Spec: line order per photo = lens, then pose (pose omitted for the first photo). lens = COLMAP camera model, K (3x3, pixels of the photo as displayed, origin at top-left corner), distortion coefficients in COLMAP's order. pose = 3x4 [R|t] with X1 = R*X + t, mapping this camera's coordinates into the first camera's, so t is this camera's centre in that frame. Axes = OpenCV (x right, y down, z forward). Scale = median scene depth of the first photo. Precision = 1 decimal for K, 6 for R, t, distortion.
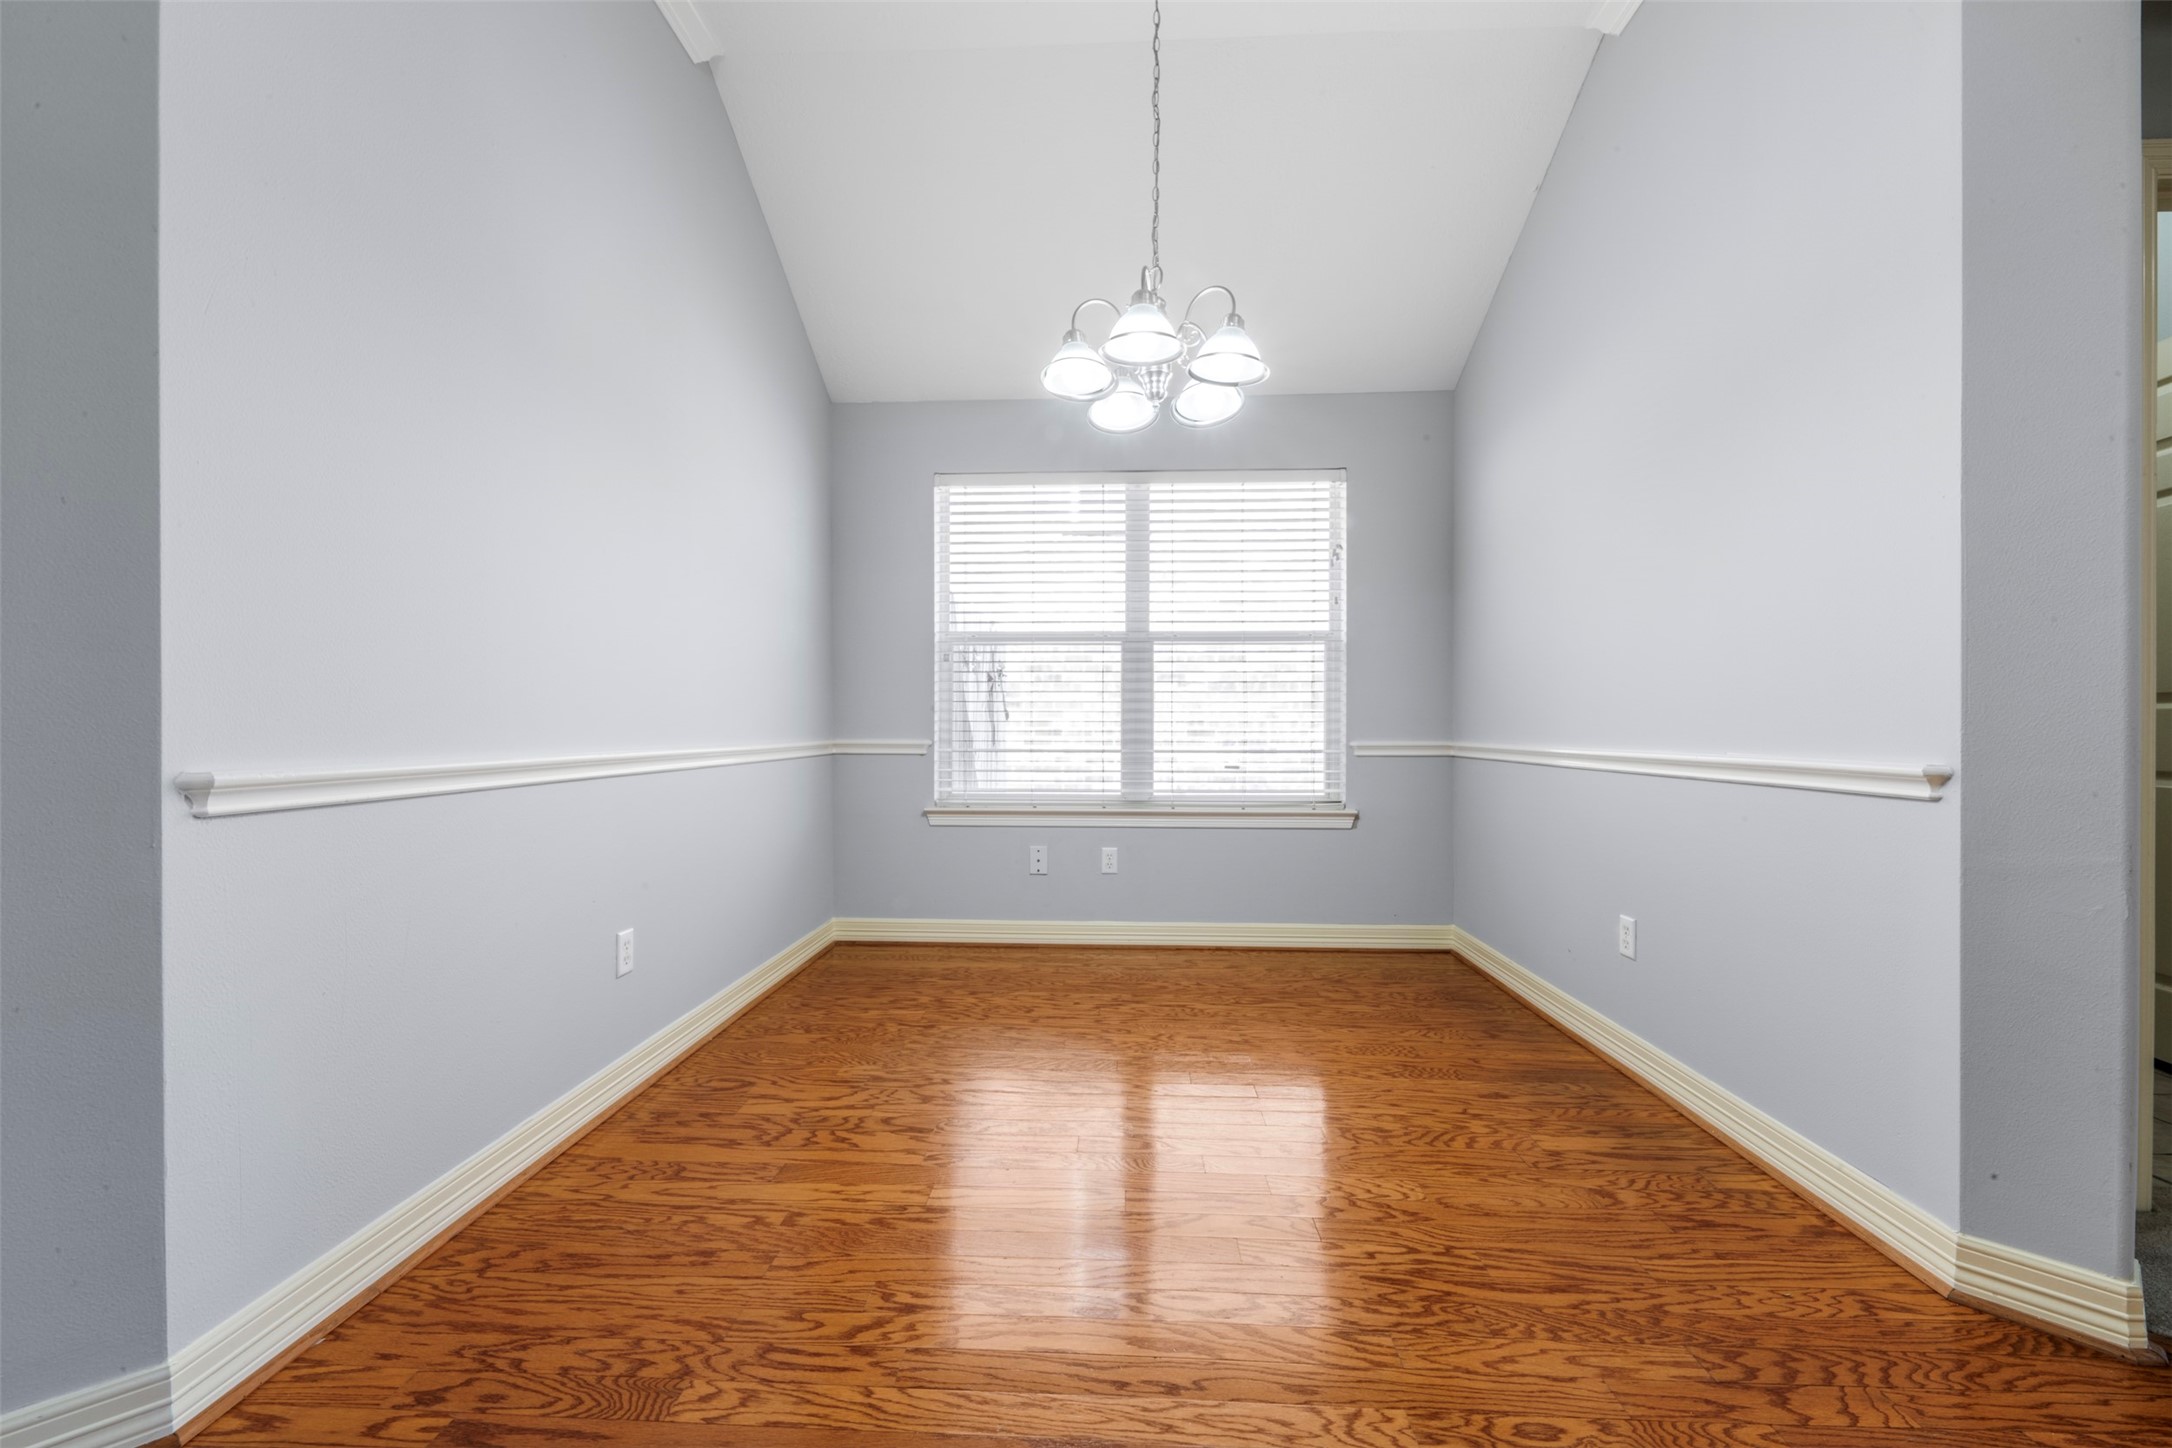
lens RADIAL K [[858.8, 0, 1071.6], [0, 858.8, 727.9], [0, 0, 1]] dist [0.006205, -0.002244]
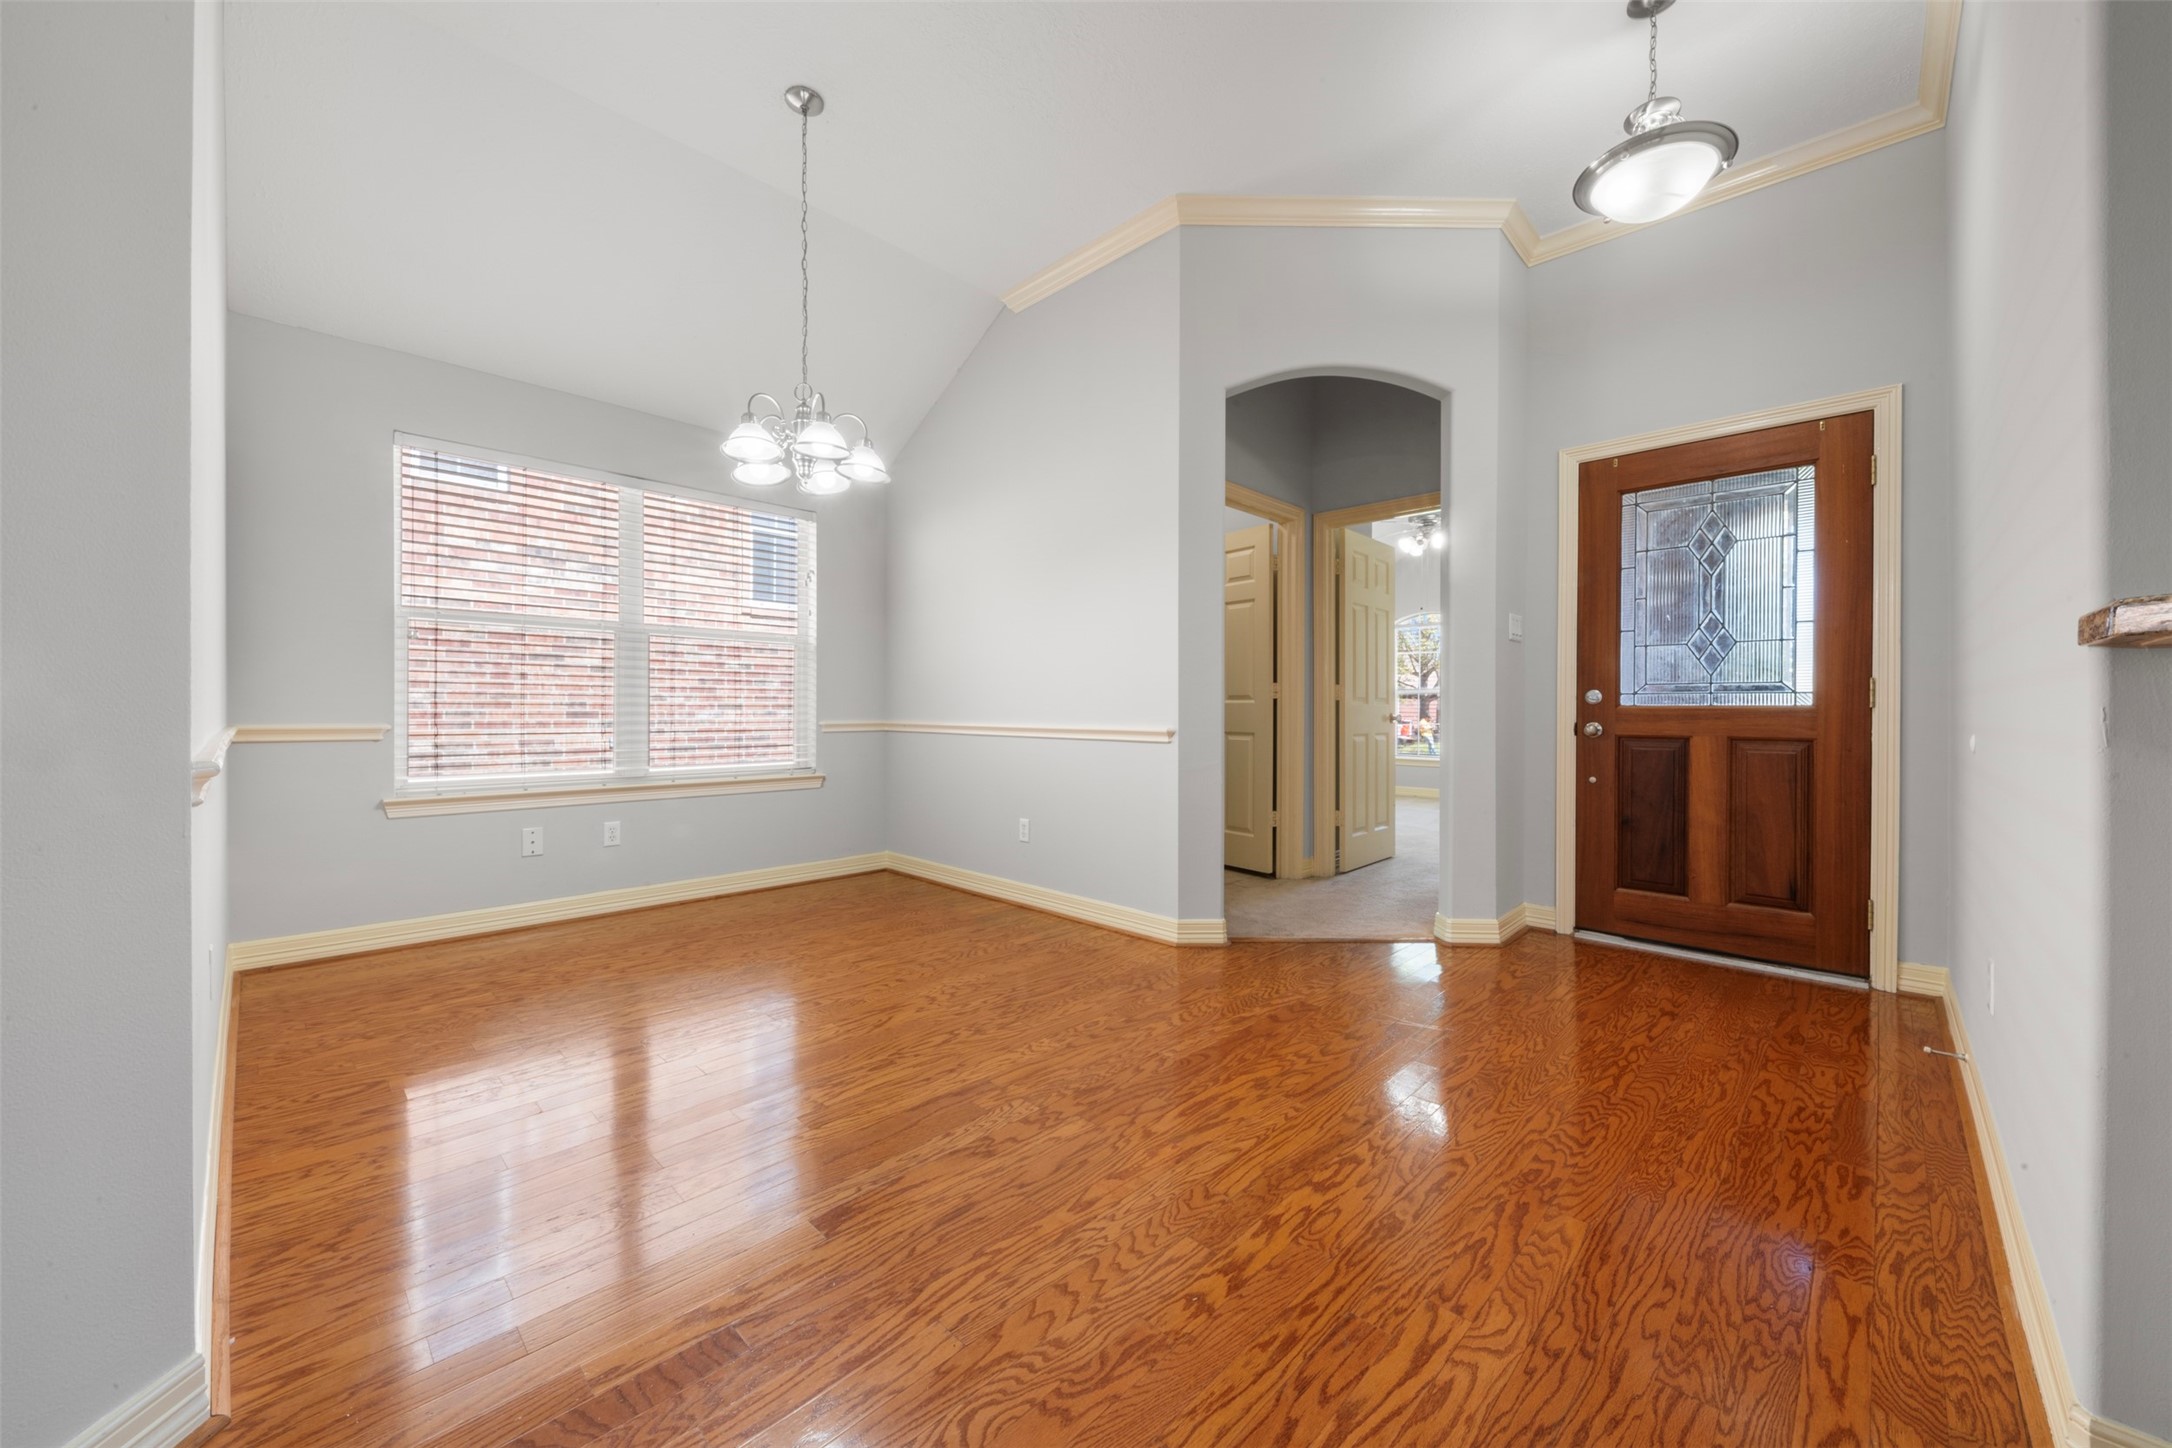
lens RADIAL K [[811.2, 0, 1093.1], [0, 811.2, 707.8], [0, 0, 1]] dist [0.000601, -0.000180]
pose [[0.654474, 0.002898, 0.756079, -0.456302], [-0.001495, 0.999996, -0.002539, -0.003668], [-0.756083, 0.000531, 0.654475, -0.168985]]
